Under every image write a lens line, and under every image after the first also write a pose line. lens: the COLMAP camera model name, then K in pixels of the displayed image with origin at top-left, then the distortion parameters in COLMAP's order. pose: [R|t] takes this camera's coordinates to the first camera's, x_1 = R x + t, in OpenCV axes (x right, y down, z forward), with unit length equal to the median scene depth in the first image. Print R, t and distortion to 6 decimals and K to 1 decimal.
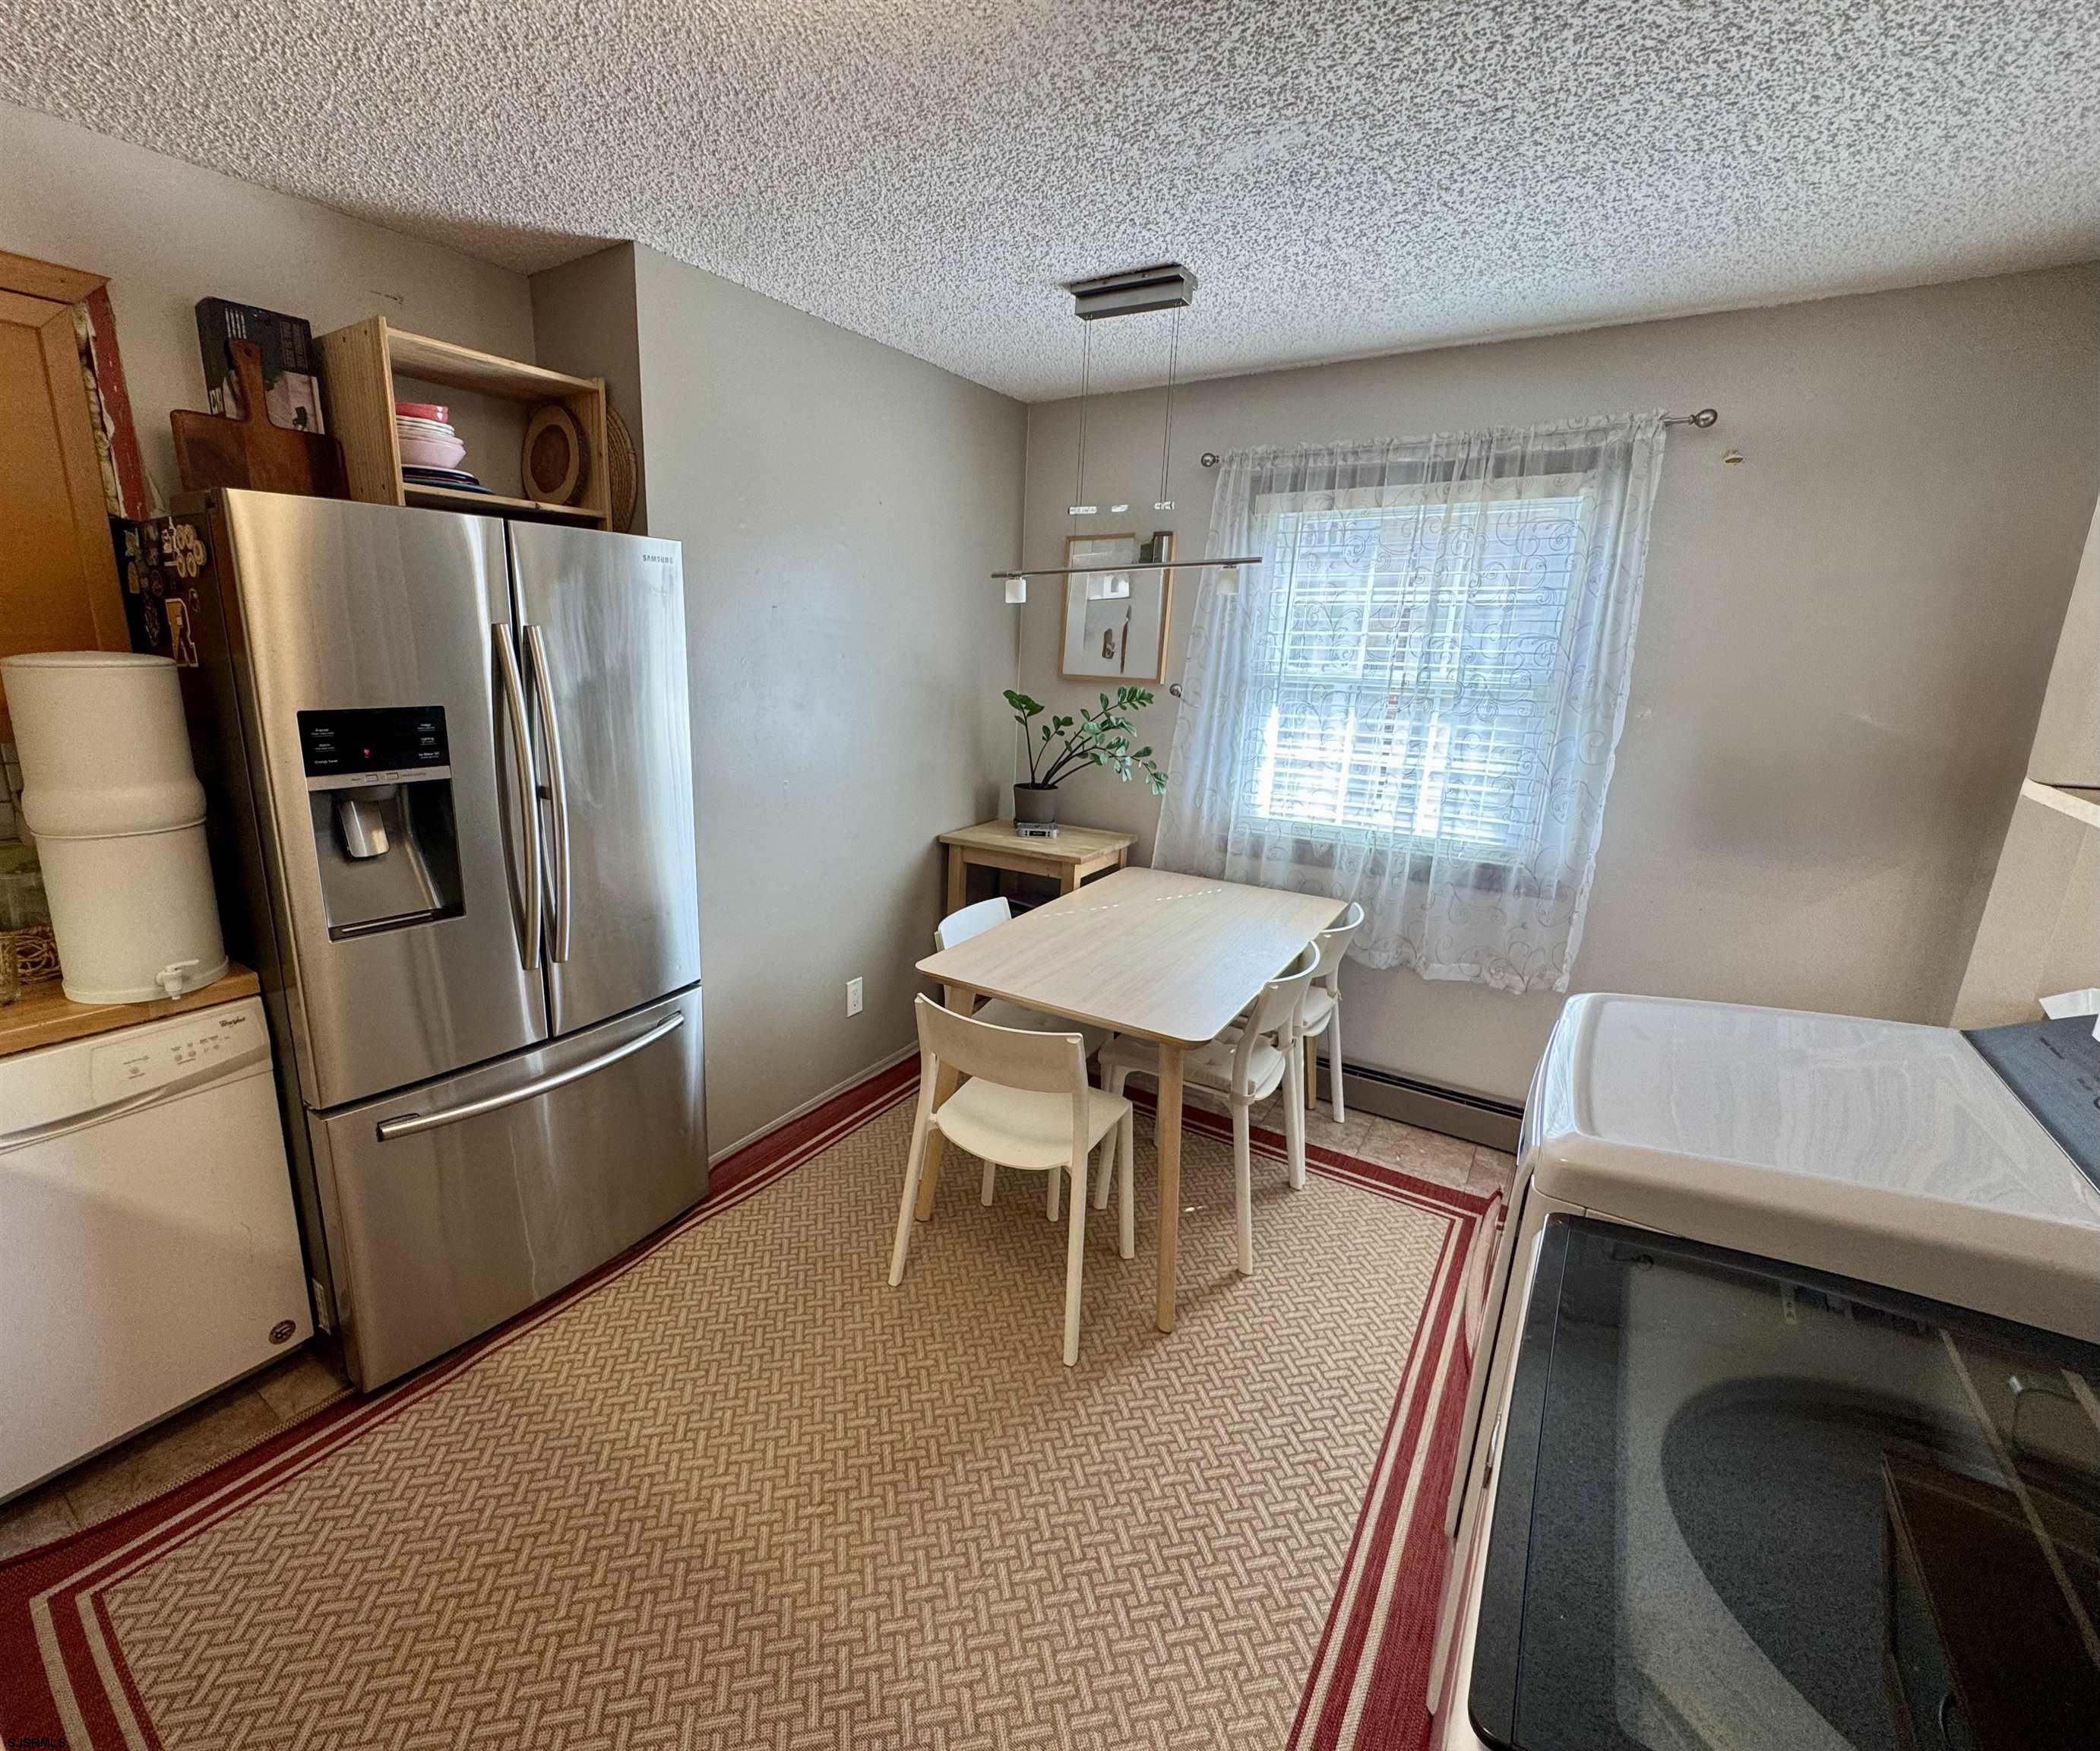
lens RADIAL K [[938.5, 0, 935.9], [0, 938.5, 875.9], [0, 0, 1]] dist [0.000222, -0.000011]
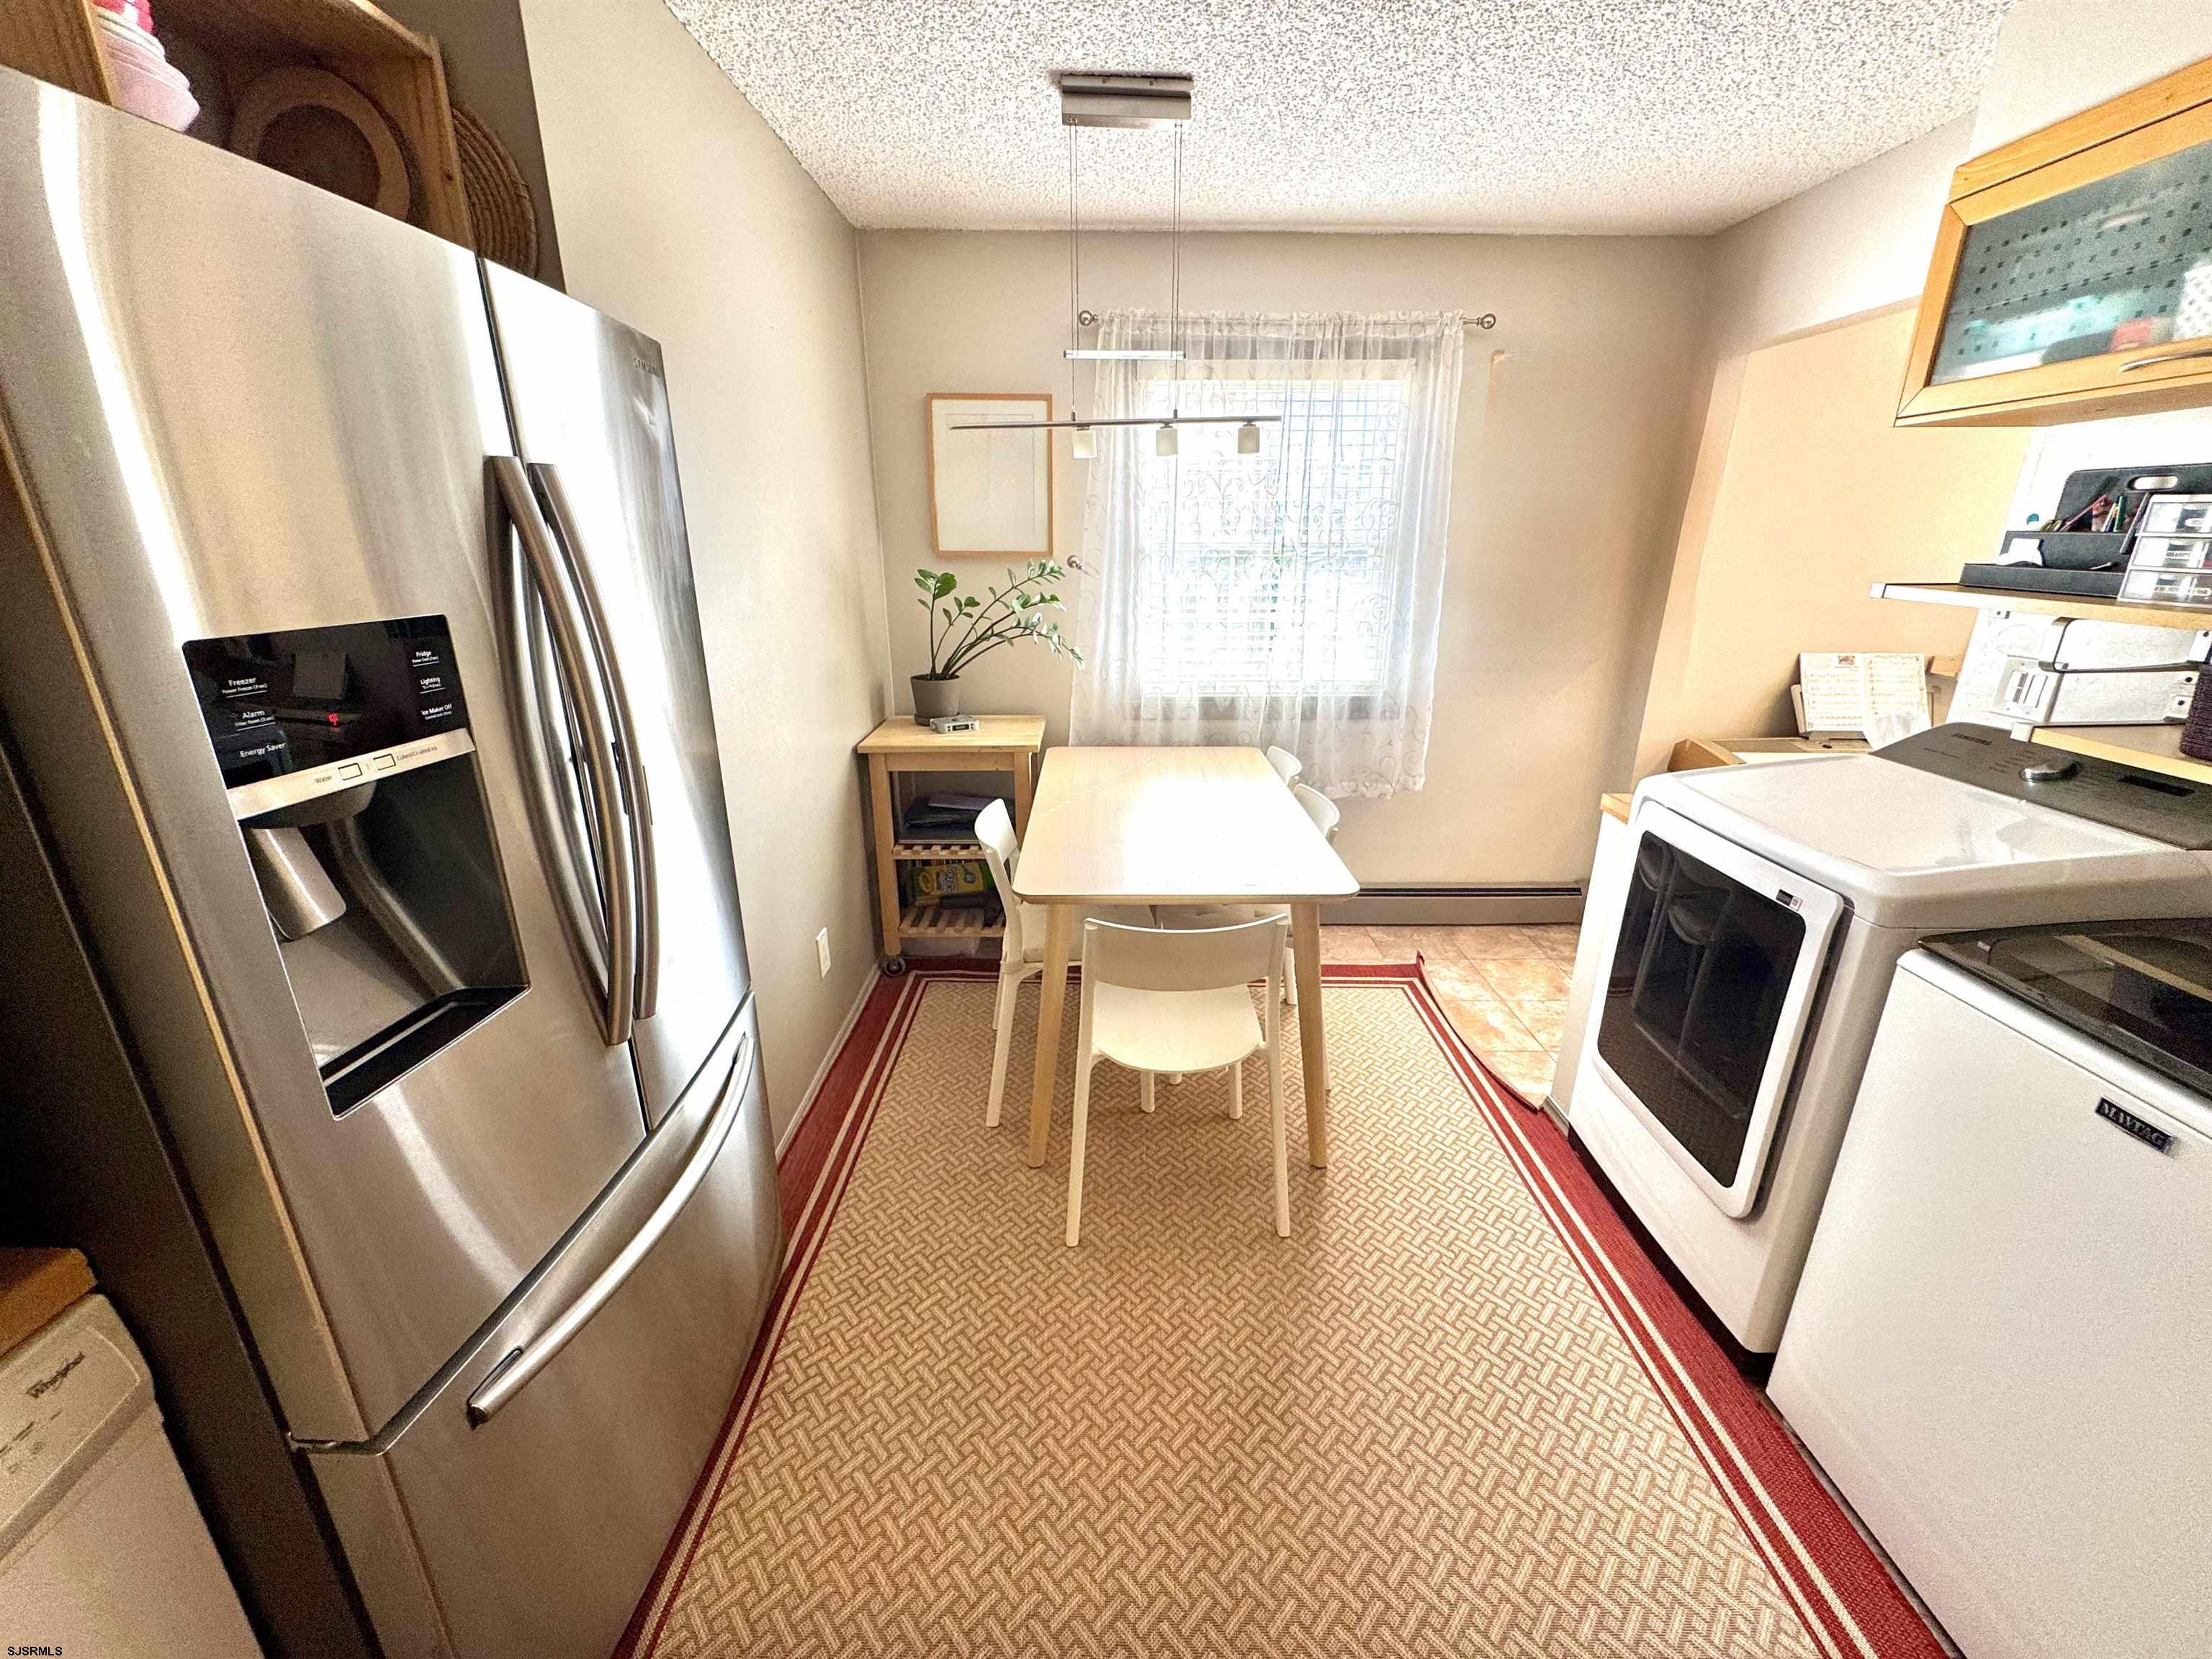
lens RADIAL K [[884.6, 0, 1103.8], [0, 884.6, 830.3], [0, 0, 1]] dist [-0.001309, 0.000242]
pose [[0.812498, -0.204201, 0.546031, -0.336645], [0.159090, 0.978760, 0.129304, -0.044744], [-0.560837, -0.018191, 0.827726, 0.249055]]
